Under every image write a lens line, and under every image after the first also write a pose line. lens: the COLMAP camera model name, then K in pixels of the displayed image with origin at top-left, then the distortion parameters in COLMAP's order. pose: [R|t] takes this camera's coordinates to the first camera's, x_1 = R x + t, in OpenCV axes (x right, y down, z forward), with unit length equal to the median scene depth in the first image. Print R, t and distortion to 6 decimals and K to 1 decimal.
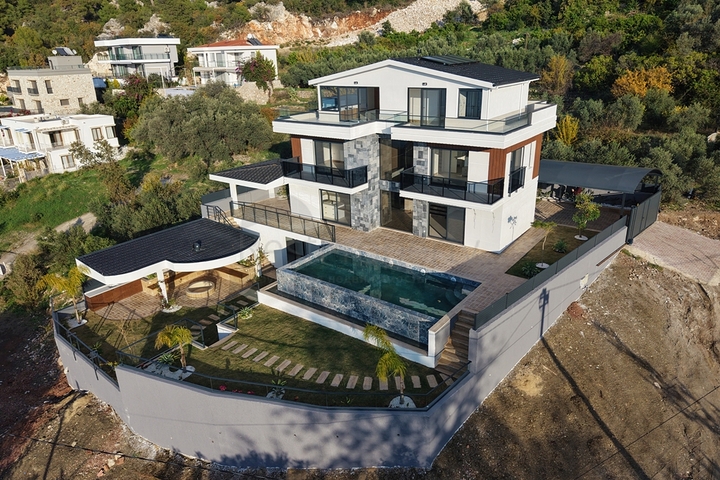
lens RADIAL K [[485.3, 0, 359.4], [0, 485.3, 225.7], [0, 0, 1]] dist [0.022424, -0.023430]
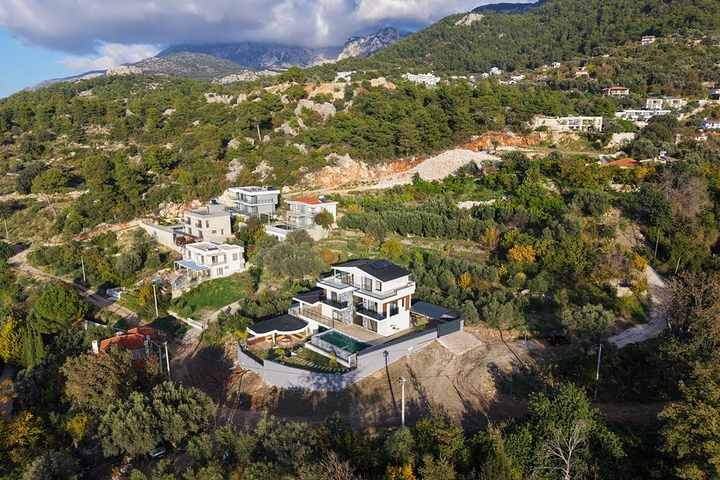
lens RADIAL K [[485.3, 0, 359.4], [0, 485.3, 225.7], [0, 0, 1]] dist [0.022424, -0.023430]
pose [[0.987742, 0.052702, -0.146930, 0.442688], [-0.075356, 0.985324, -0.153157, -0.121618], [0.136703, 0.162352, 0.977218, -1.690228]]
